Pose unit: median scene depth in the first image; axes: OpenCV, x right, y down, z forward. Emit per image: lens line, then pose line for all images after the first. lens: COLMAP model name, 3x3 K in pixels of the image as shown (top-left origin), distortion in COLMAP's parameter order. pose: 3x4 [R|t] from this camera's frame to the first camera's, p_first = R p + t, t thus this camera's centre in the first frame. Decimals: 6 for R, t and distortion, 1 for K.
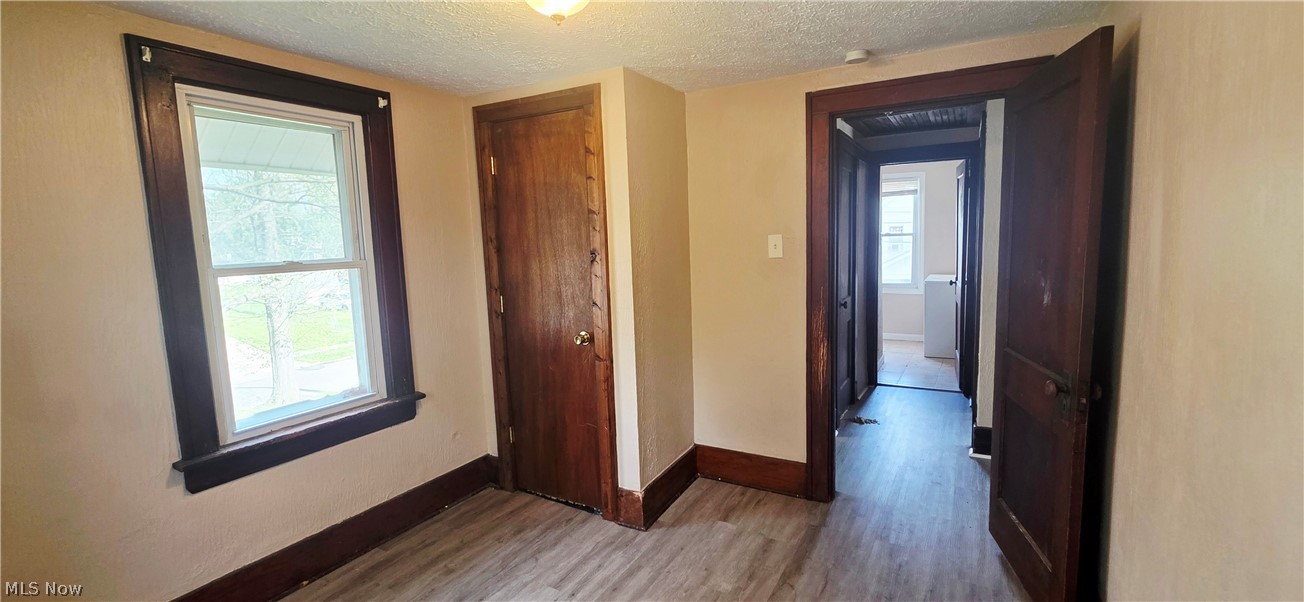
lens RADIAL K [[547.5, 0, 652.0], [0, 547.5, 301.0], [0, 0, 1]] dist [-0.000125, 0.000052]
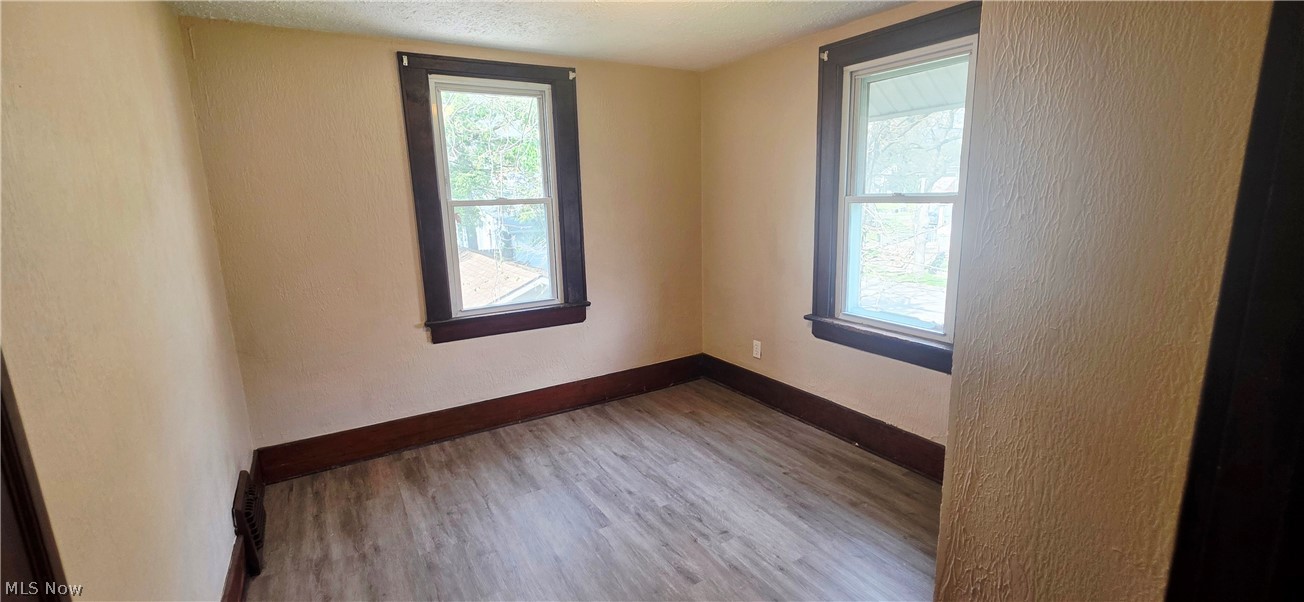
lens RADIAL K [[547.5, 0, 652.0], [0, 547.5, 301.0], [0, 0, 1]] dist [-0.000125, 0.000052]
pose [[-0.492219, 0.215935, -0.843263, 0.628626], [-0.050795, 0.959967, 0.275469, -0.146099], [0.868988, 0.178425, -0.461545, 1.108979]]
